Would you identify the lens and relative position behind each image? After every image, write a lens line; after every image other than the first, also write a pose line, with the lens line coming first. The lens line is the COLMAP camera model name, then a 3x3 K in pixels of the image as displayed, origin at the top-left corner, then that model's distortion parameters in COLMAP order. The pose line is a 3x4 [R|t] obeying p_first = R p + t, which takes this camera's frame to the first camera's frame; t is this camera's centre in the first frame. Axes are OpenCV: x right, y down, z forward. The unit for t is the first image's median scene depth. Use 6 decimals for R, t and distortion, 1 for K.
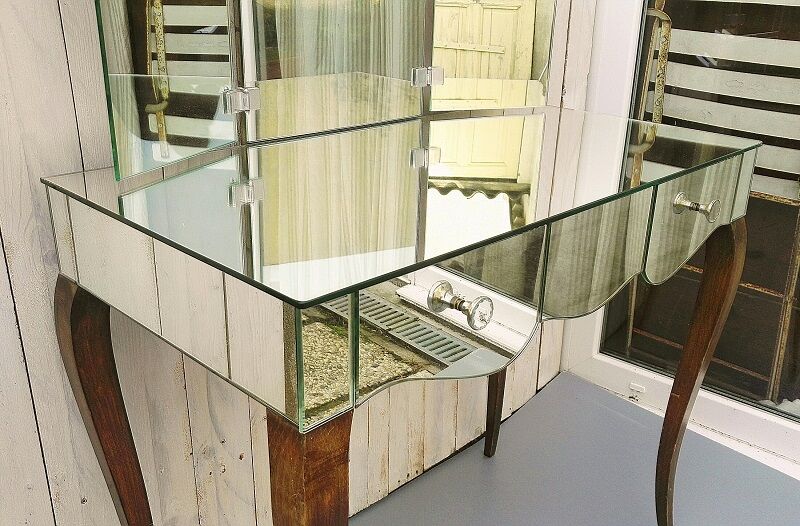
lens RADIAL K [[784.5, 0, 431.2], [0, 784.5, 259.6], [0, 0, 1]] dist [0.005524, -0.002817]
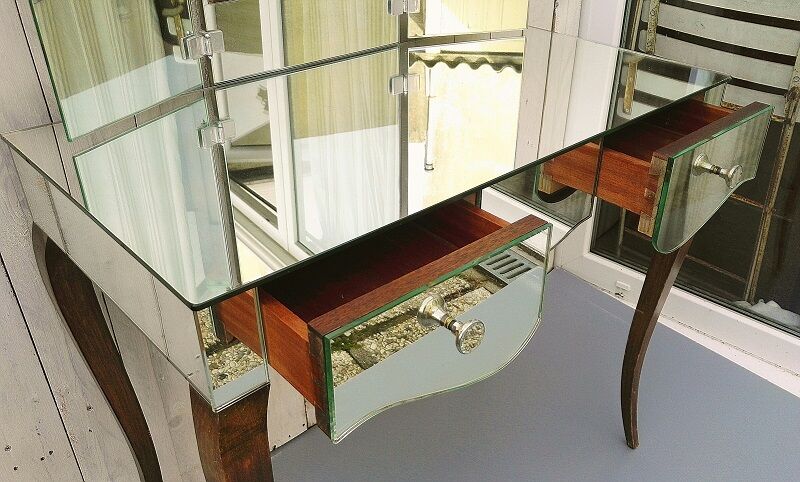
lens RADIAL K [[722.6, 0, 442.6], [0, 722.6, 244.7], [0, 0, 1]] dist [0.005463, 0.010419]
pose [[0.998855, 0.011056, -0.046552, 0.089188], [-0.003192, 0.986165, 0.165736, -0.079835], [0.047740, -0.165398, 0.985071, 0.034046]]
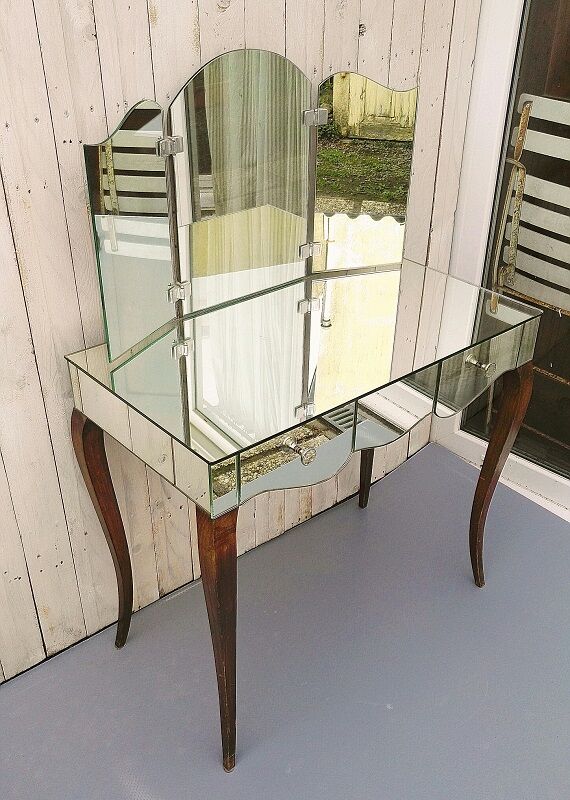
lens RADIAL K [[834.0, 0, 286.7], [0, 834.0, 443.8], [0, 0, 1]] dist [0.039405, -0.009324]
pose [[0.994163, 0.038662, -0.100725, 0.112236], [-0.016649, 0.977382, 0.210826, -0.200956], [0.106597, -0.207918, 0.972320, -0.490429]]
